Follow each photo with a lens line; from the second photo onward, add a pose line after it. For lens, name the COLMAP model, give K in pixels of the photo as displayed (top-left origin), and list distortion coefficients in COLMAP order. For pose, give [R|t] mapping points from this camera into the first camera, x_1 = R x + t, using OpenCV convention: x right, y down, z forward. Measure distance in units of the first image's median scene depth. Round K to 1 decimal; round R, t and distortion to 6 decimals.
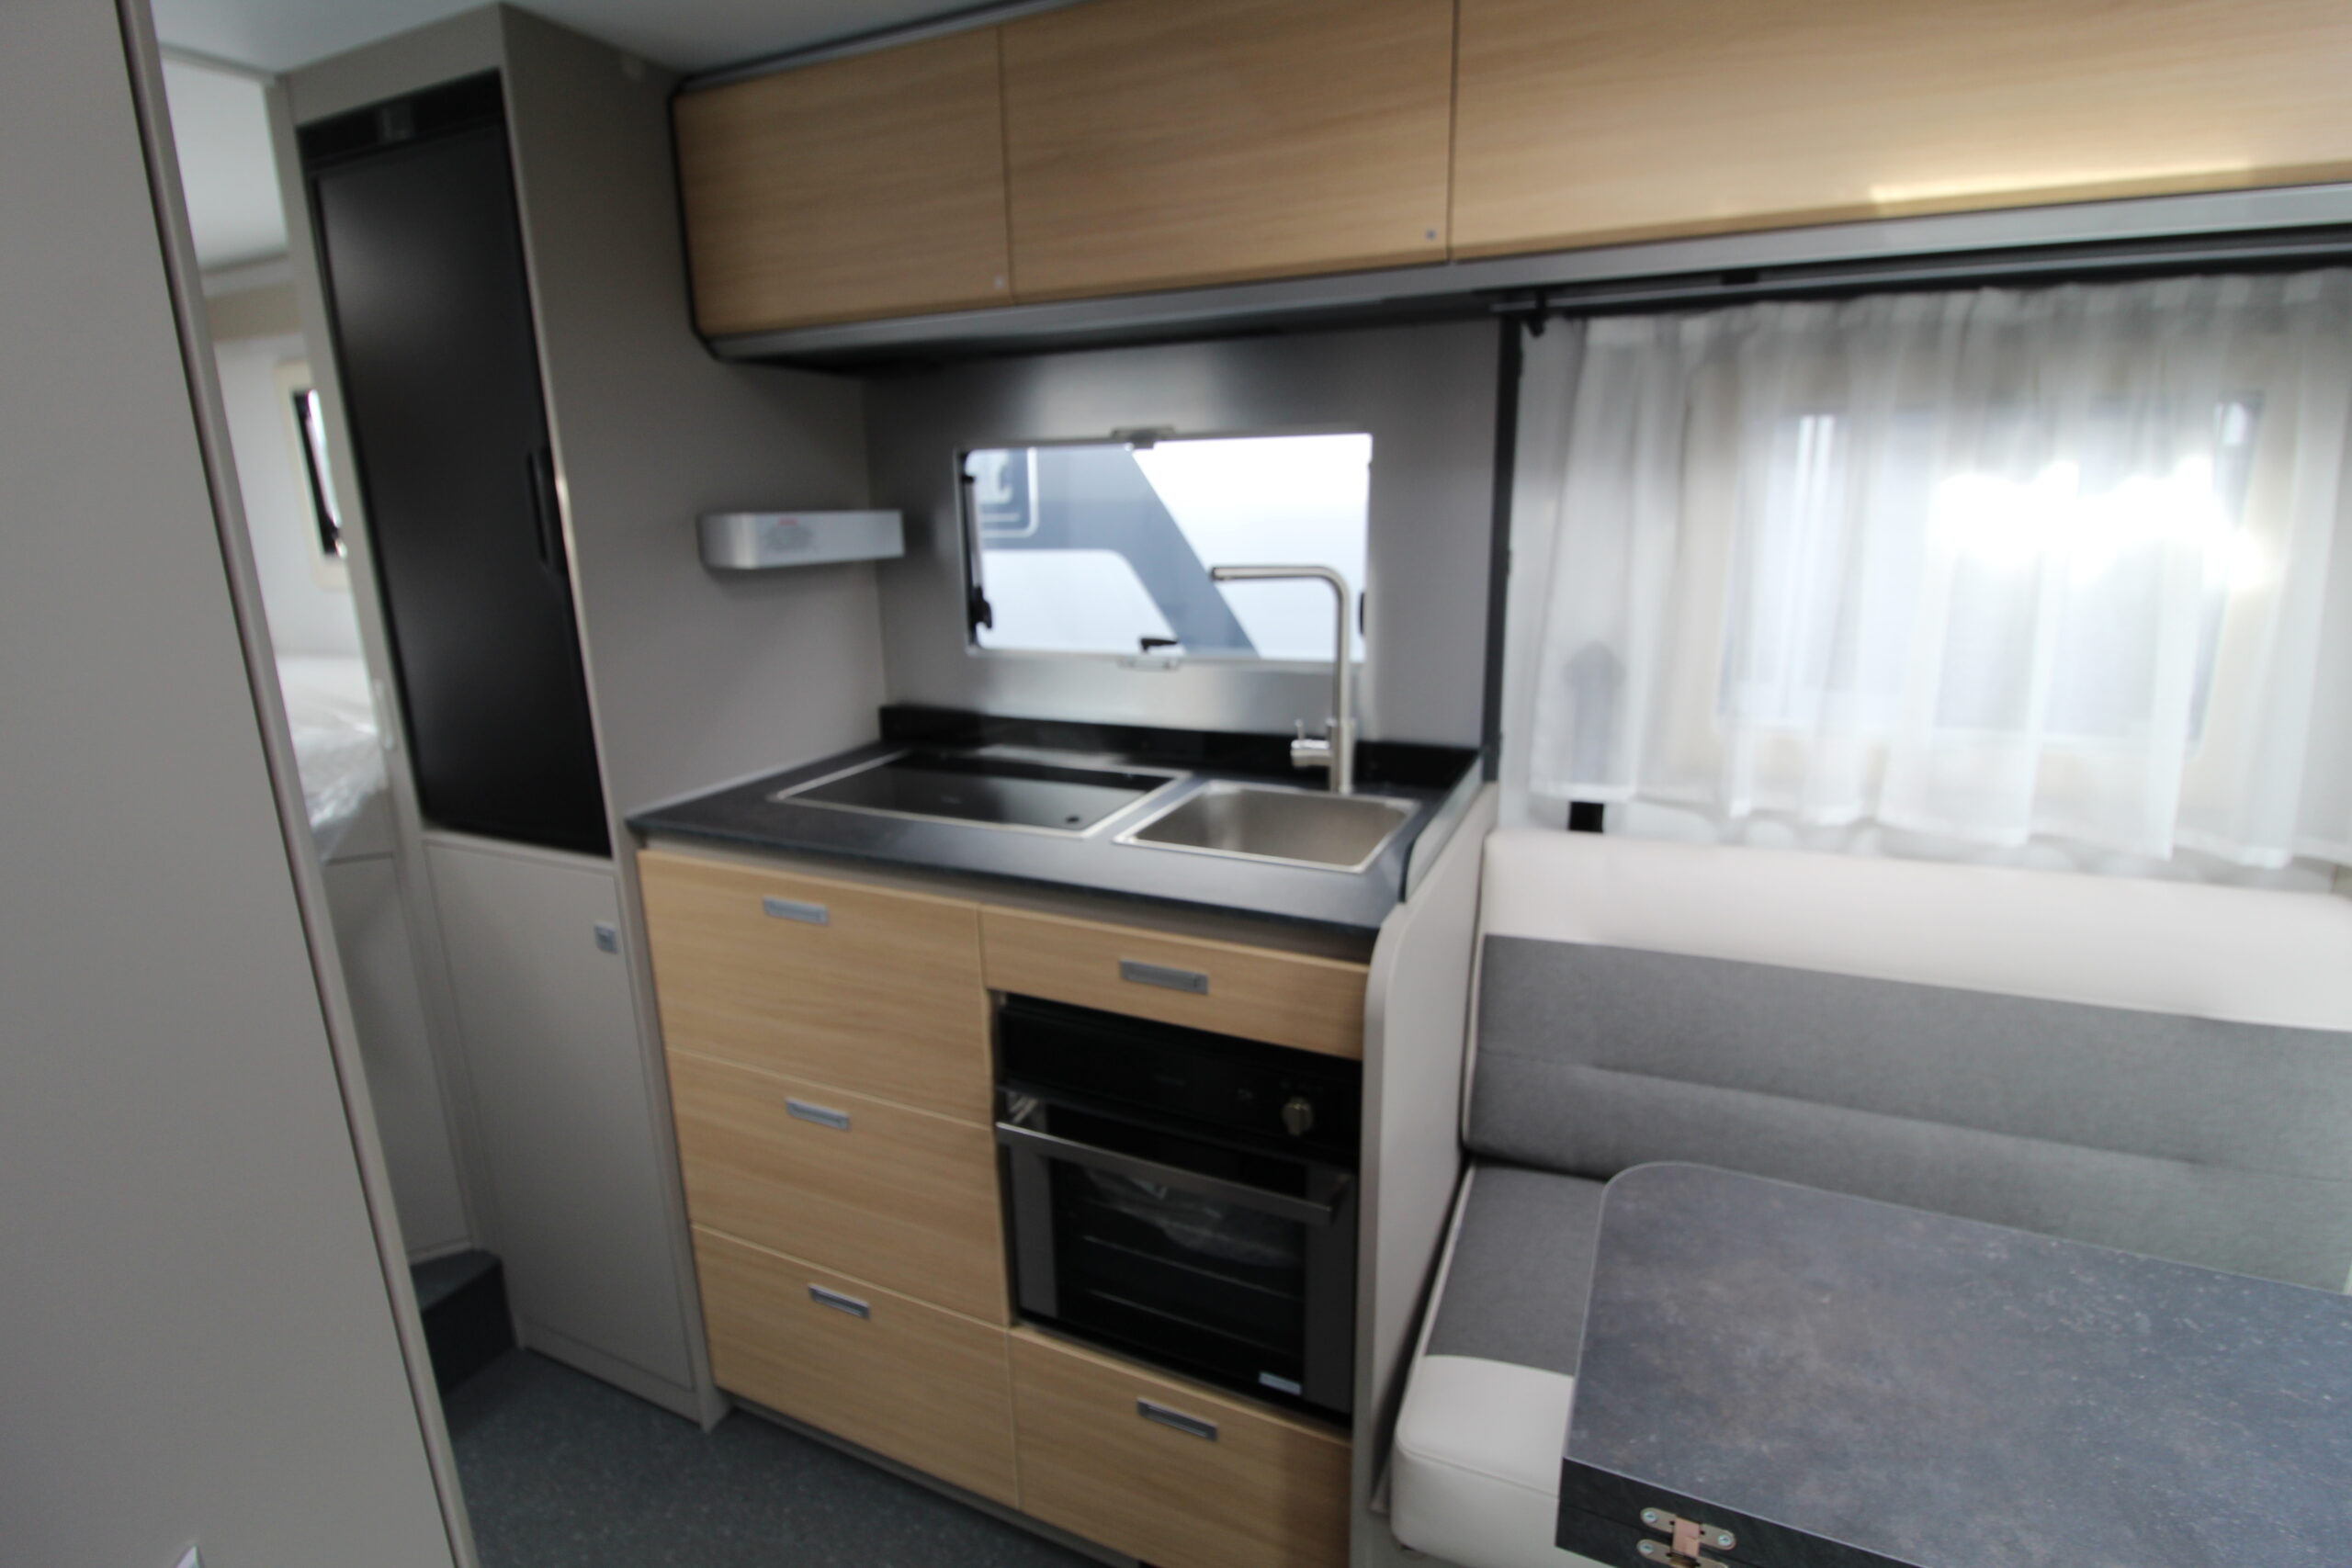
lens RADIAL K [[1091.4, 0, 1182.0], [0, 1091.4, 772.4], [0, 0, 1]] dist [-0.005078, -0.009968]
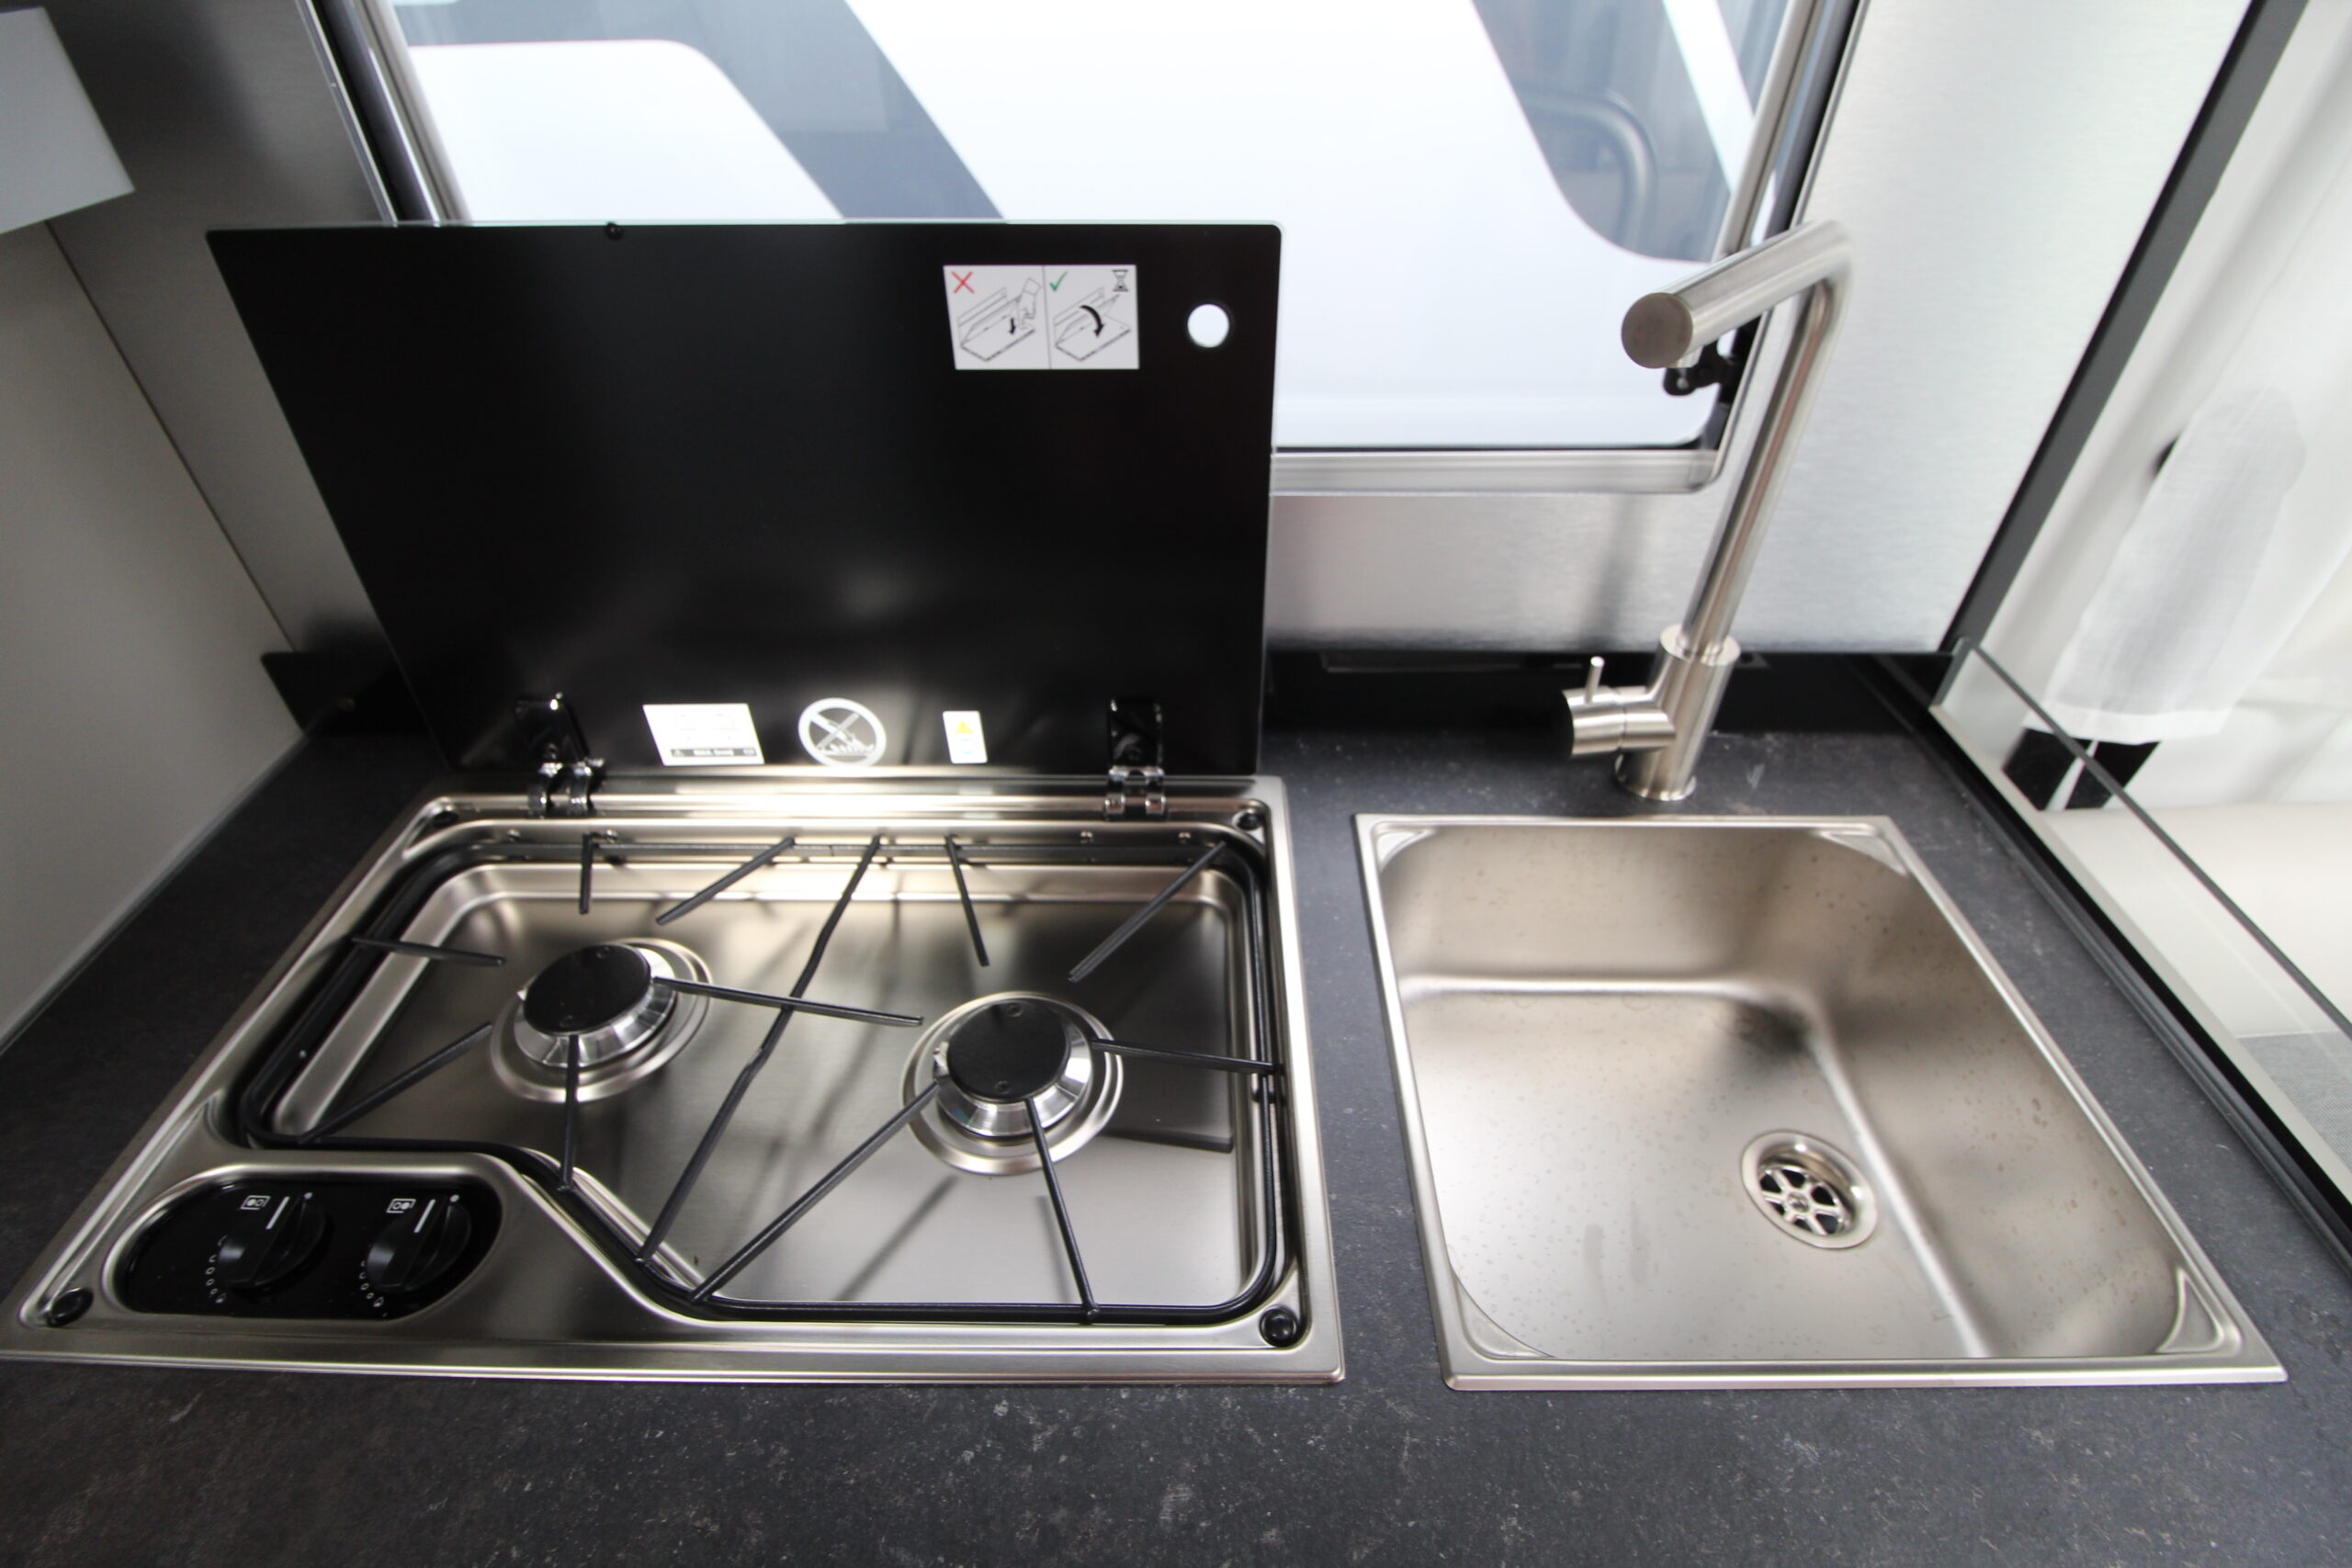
lens RADIAL K [[1091.4, 0, 1191.7], [0, 1091.4, 772.7], [0, 0, 1]] dist [-0.005078, -0.009968]
pose [[0.916686, -0.238328, 0.320759, -0.171569], [0.082178, 0.897958, 0.432341, -0.204036], [-0.391067, -0.369962, 0.842731, 0.781633]]
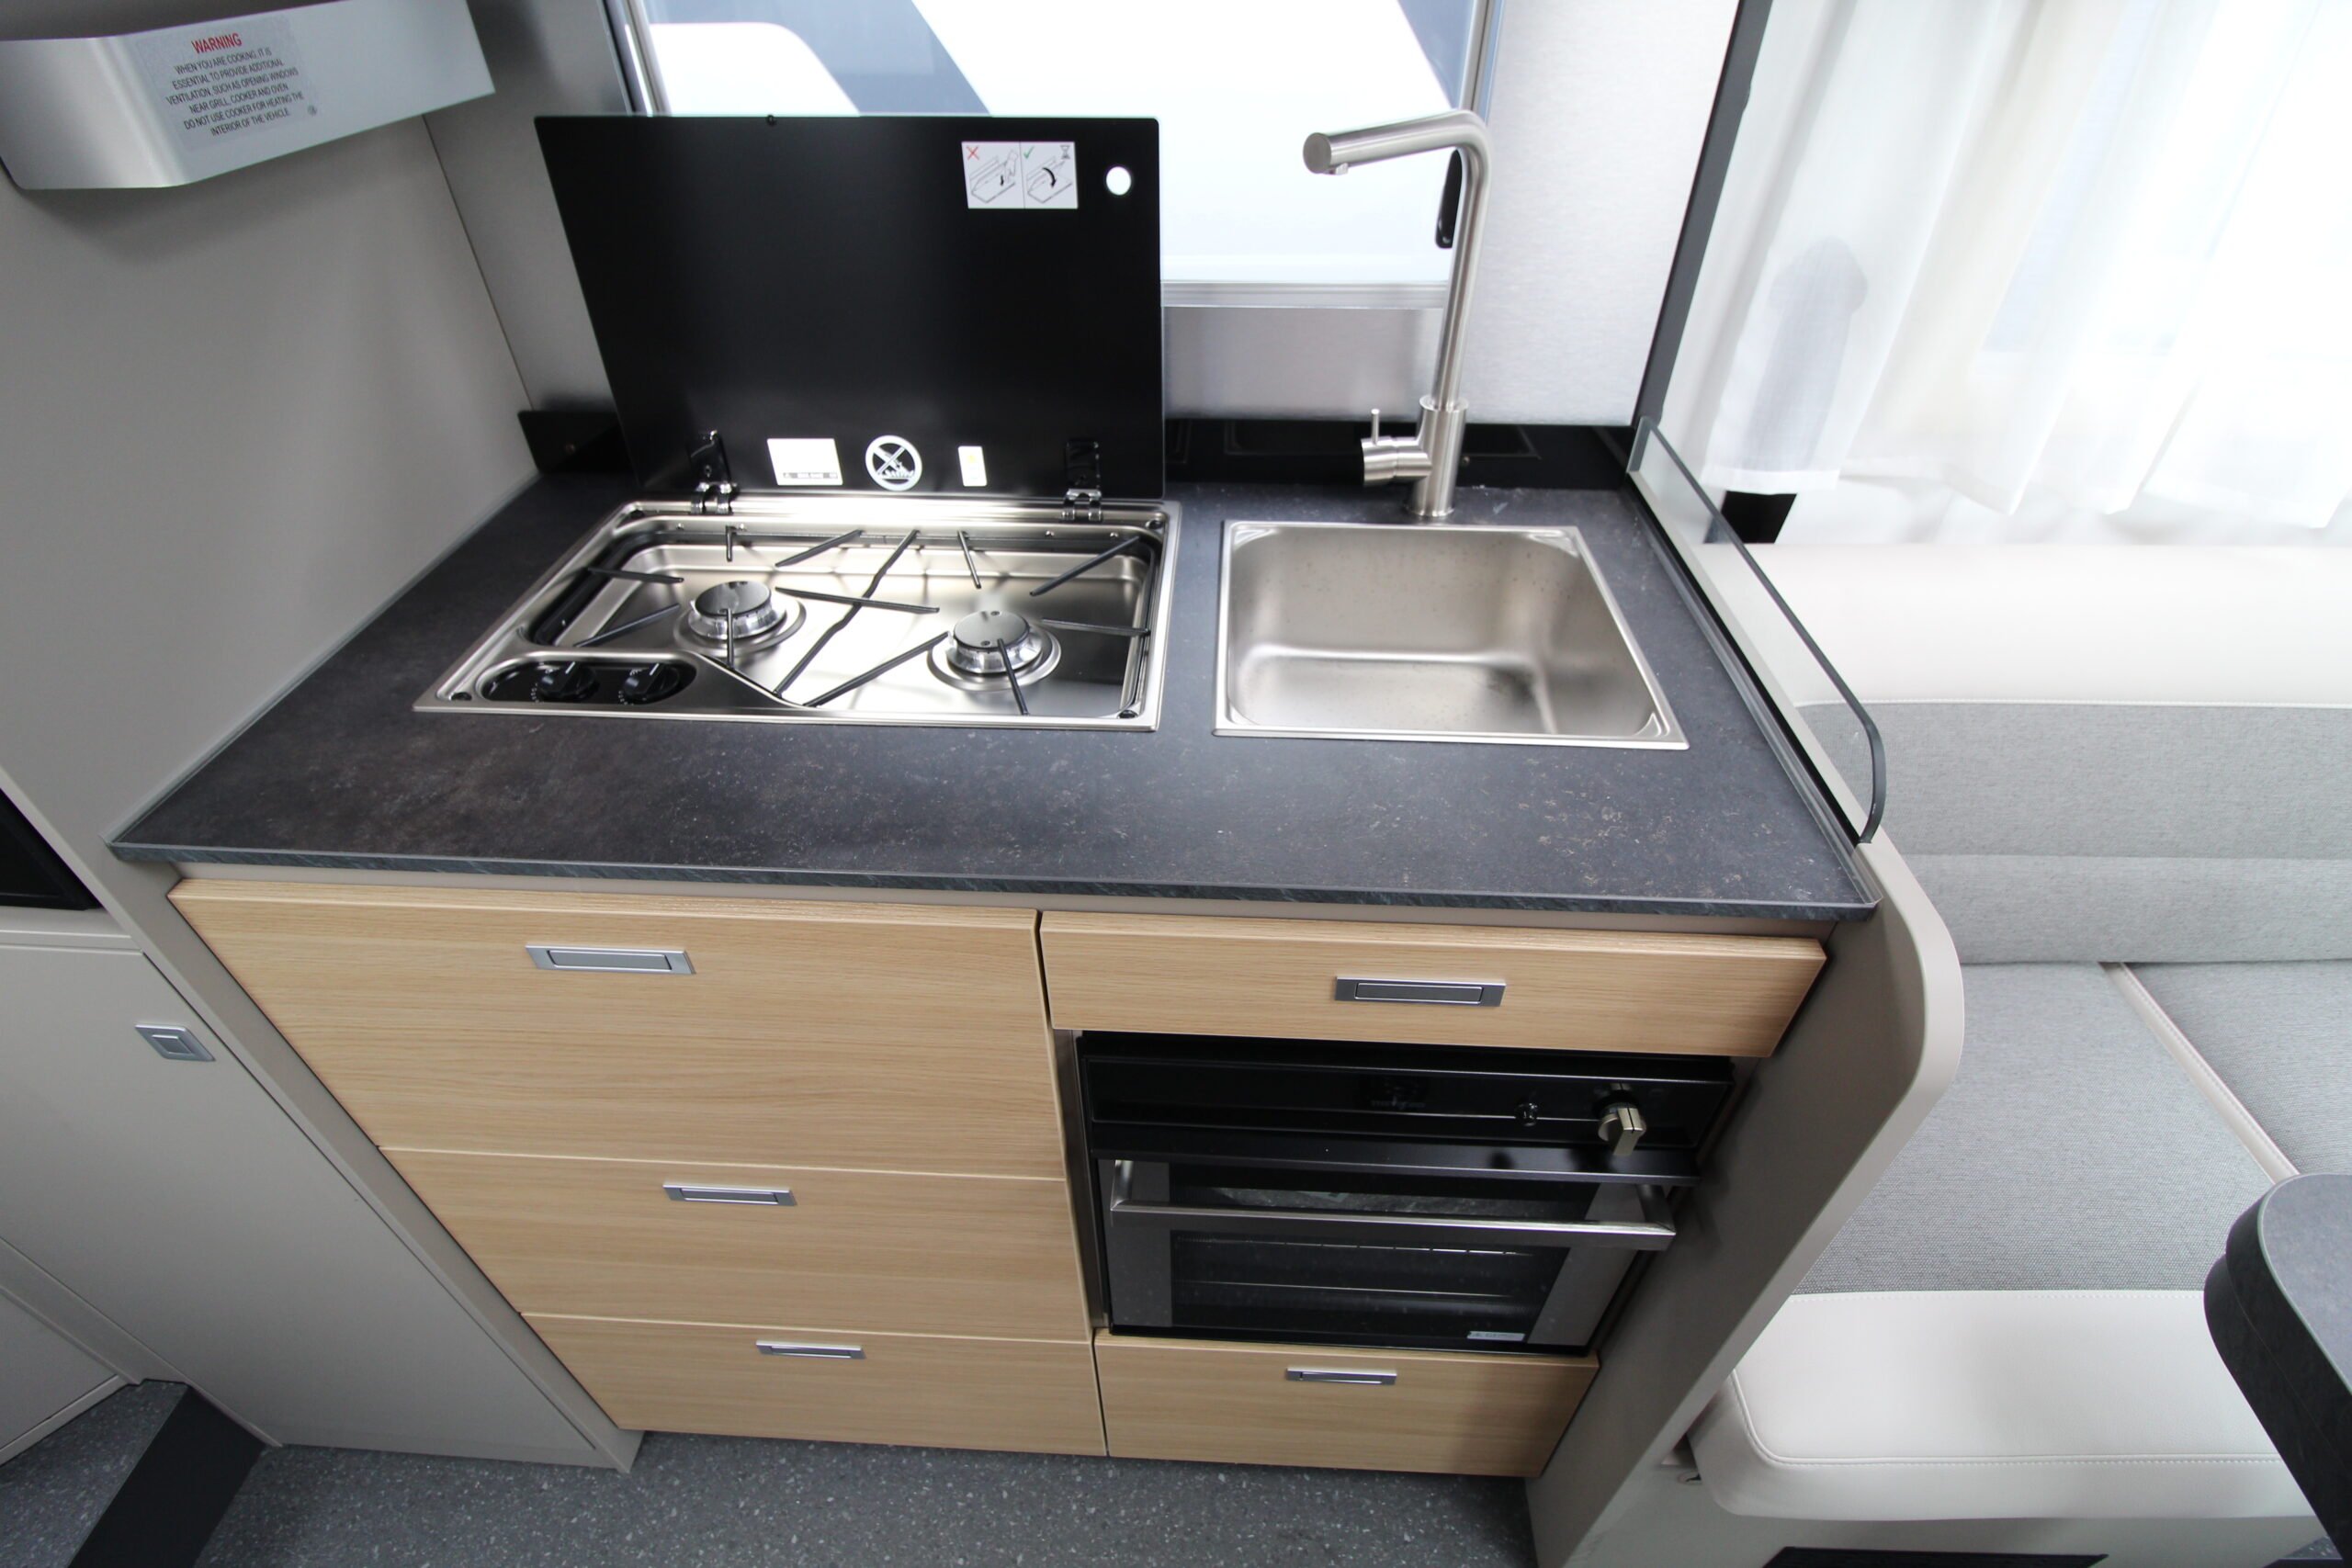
lens RADIAL K [[1091.4, 0, 1184.0], [0, 1091.4, 774.7], [0, 0, 1]] dist [-0.005078, -0.009968]
pose [[0.930393, -0.222332, 0.291441, -0.229082], [0.075846, 0.894618, 0.440348, -0.150544], [-0.358632, -0.387592, 0.849209, 0.493606]]
